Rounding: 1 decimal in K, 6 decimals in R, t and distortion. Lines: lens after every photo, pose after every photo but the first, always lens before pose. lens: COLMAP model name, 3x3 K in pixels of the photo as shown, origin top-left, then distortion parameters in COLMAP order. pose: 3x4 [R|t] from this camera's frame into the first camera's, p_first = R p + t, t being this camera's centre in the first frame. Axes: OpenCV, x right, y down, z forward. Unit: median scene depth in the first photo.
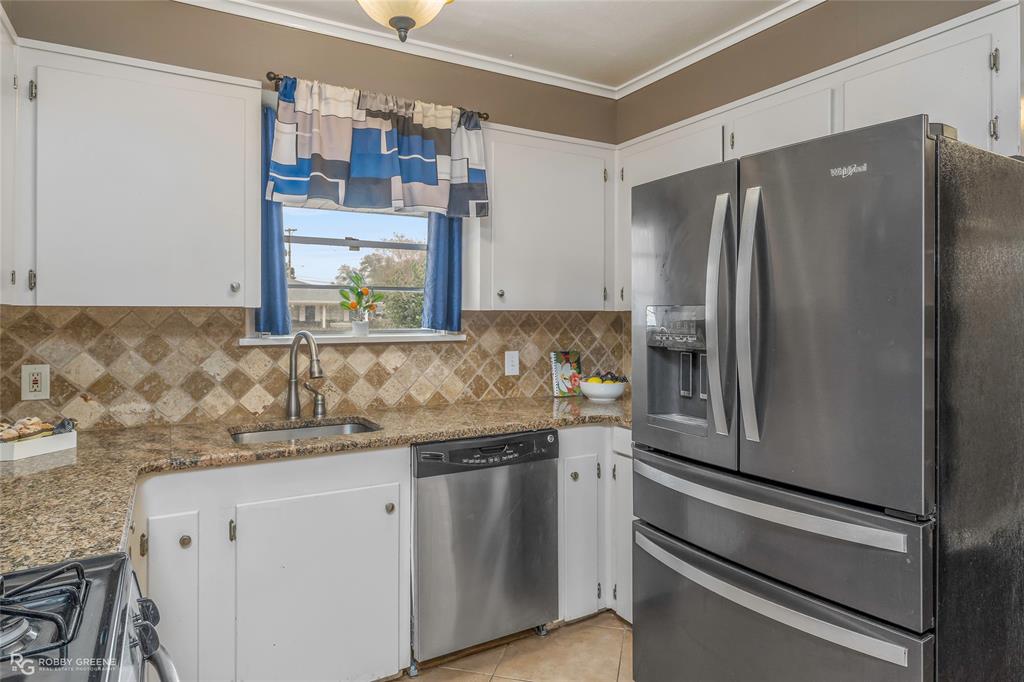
lens RADIAL K [[603.9, 0, 509.4], [0, 603.9, 313.7], [0, 0, 1]] dist [0.000041, 0.000644]
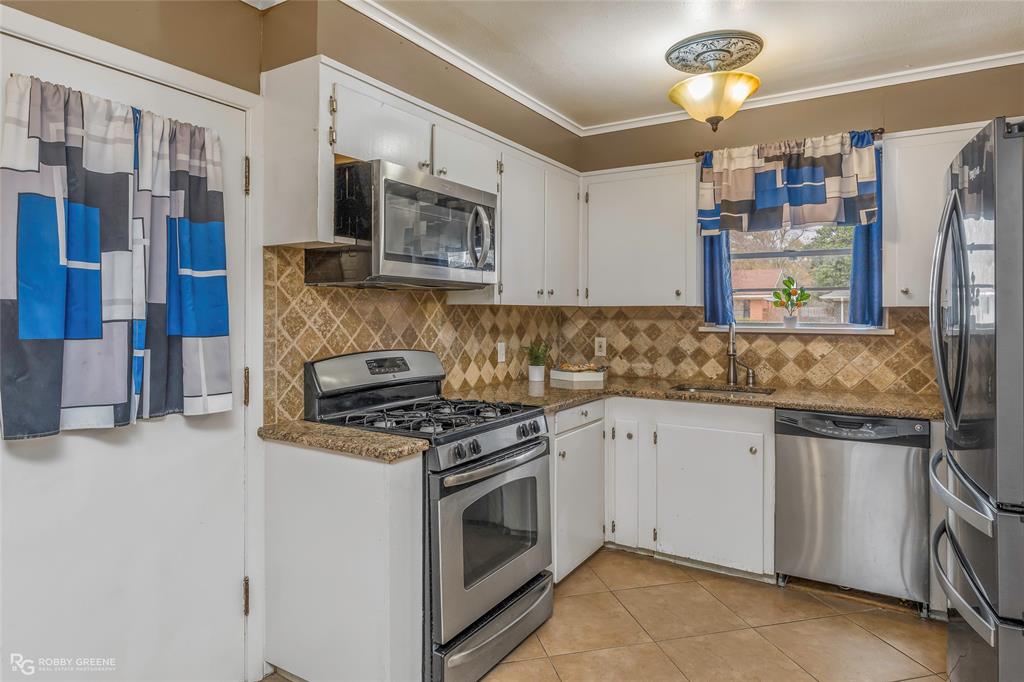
lens RADIAL K [[603.9, 0, 509.4], [0, 603.9, 313.7], [0, 0, 1]] dist [0.000041, 0.000644]
pose [[0.478922, 0.002647, -0.877853, 0.646551], [0.000229, 0.999995, 0.003140, 0.003851], [0.877857, -0.001704, 0.478919, -0.133677]]
